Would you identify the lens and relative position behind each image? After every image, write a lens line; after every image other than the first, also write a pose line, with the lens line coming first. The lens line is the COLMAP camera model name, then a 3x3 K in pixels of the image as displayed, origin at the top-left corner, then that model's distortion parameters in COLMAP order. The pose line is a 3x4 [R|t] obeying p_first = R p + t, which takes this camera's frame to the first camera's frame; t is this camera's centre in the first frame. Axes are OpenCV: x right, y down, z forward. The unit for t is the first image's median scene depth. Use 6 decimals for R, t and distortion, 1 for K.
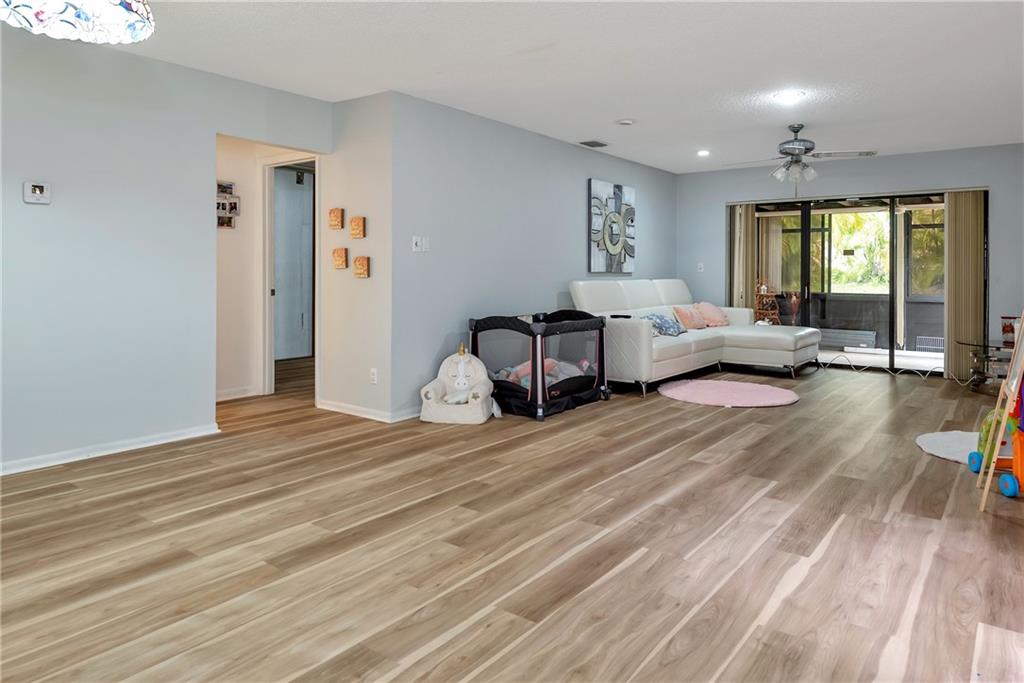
lens RADIAL K [[653.3, 0, 522.9], [0, 653.3, 274.7], [0, 0, 1]] dist [0.030555, -0.023019]
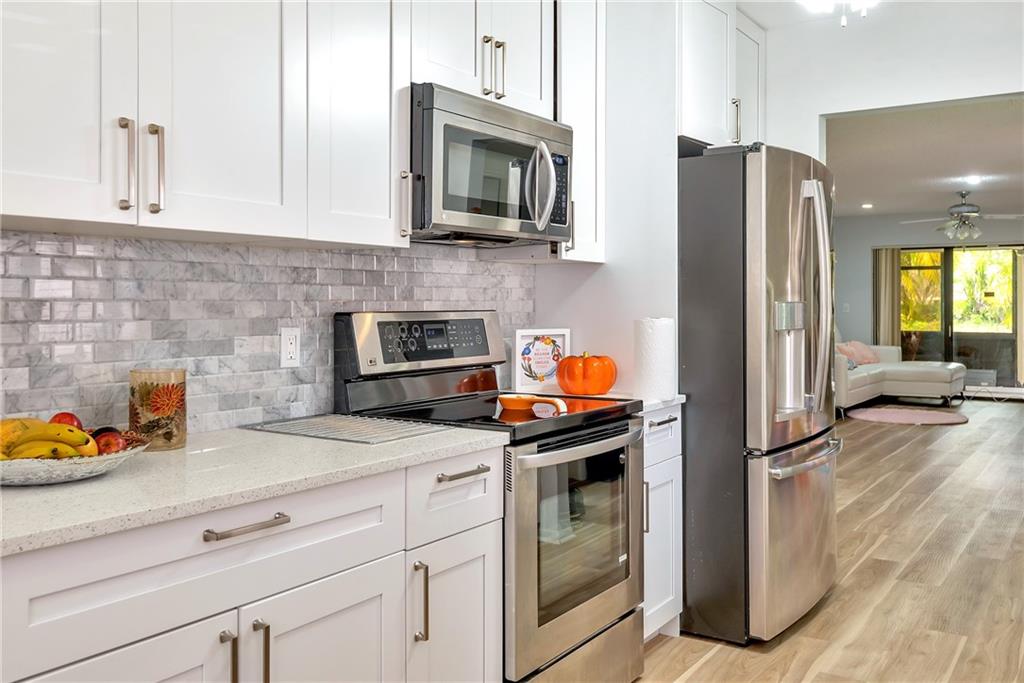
lens RADIAL K [[919.6, 0, 498.3], [0, 919.6, 303.4], [0, 0, 1]] dist [0.014257, -0.018837]
pose [[0.998702, -0.001054, 0.050932, -0.599377], [0.001281, 0.999989, -0.004422, -0.020633], [-0.050927, 0.004482, 0.998692, -0.739003]]
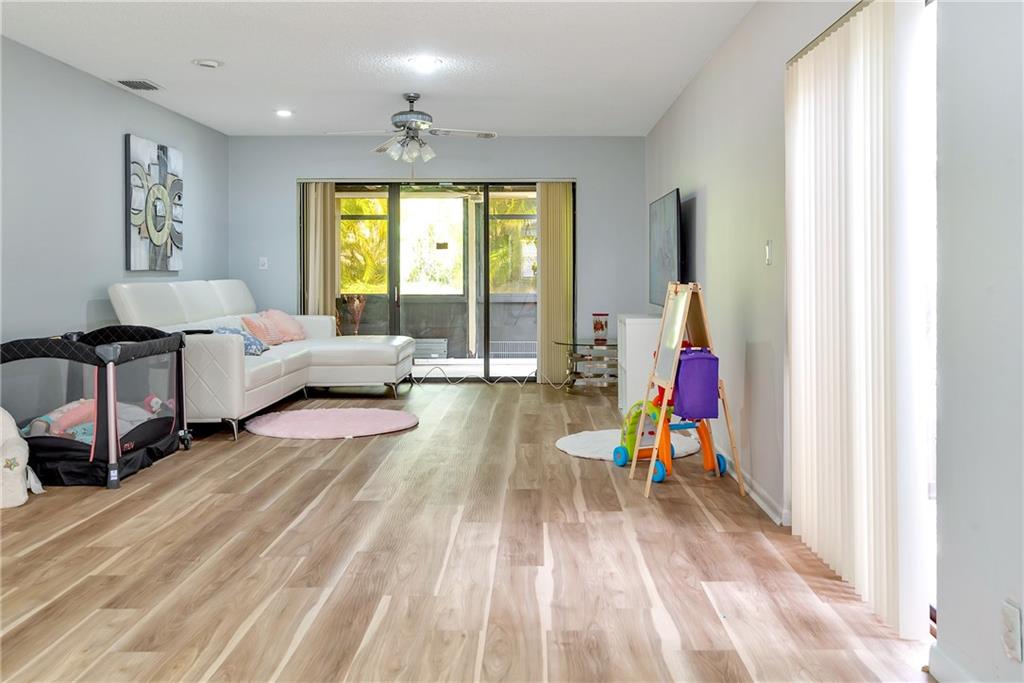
lens RADIAL K [[919.6, 0, 530.8], [0, 919.6, 259.1], [0, 0, 1]] dist [0.014257, -0.018837]
pose [[0.798658, 0.002055, 0.601781, -0.193485], [0.007902, 0.999872, -0.013901, 0.001368], [-0.601733, 0.015857, 0.798540, -0.030948]]
